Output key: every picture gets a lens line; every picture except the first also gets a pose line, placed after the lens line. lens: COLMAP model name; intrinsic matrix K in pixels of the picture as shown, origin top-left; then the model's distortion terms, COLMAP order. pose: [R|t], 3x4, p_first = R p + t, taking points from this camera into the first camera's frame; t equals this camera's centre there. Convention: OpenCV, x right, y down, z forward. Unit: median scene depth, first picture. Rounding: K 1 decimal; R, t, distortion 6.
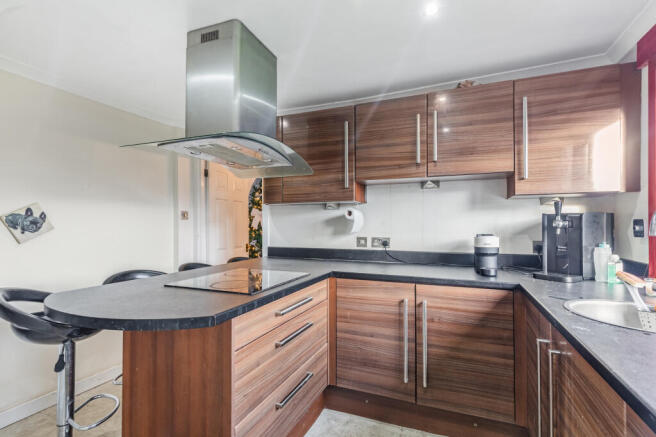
lens RADIAL K [[299.0, 0, 329.4], [0, 299.0, 222.7], [0, 0, 1]] dist [0.019009, 0.000214]
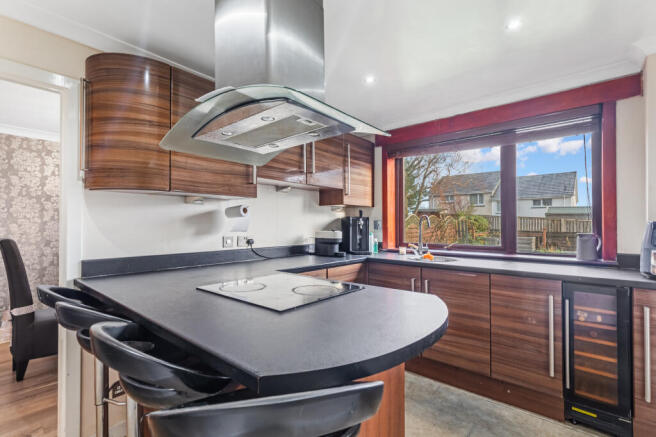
lens RADIAL K [[299.0, 0, 329.4], [0, 299.0, 222.7], [0, 0, 1]] dist [0.019009, 0.000214]
pose [[0.332080, 0.005418, 0.943236, -0.872039], [-0.003930, 0.999983, -0.004361, 0.011882], [-0.943243, -0.002258, 0.332096, 0.537502]]
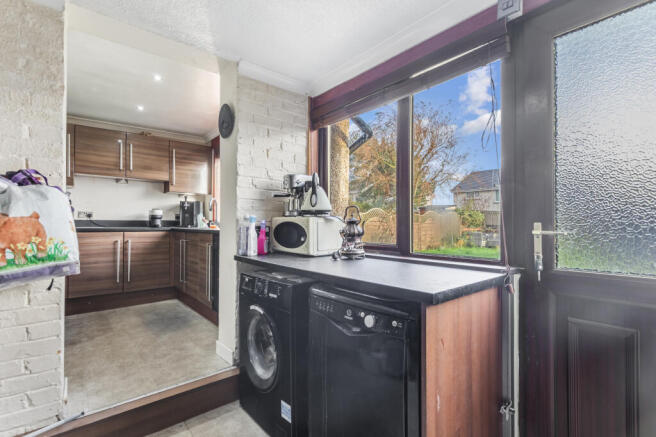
lens RADIAL K [[318.9, 0, 328.0], [0, 318.9, 218.5], [0, 0, 1]] dist [-0.011197, -0.000143]
pose [[0.467143, 0.016661, 0.884025, -0.882776], [-0.008904, 0.999860, -0.014139, 0.125682], [-0.884137, -0.001266, 0.467227, -1.098281]]
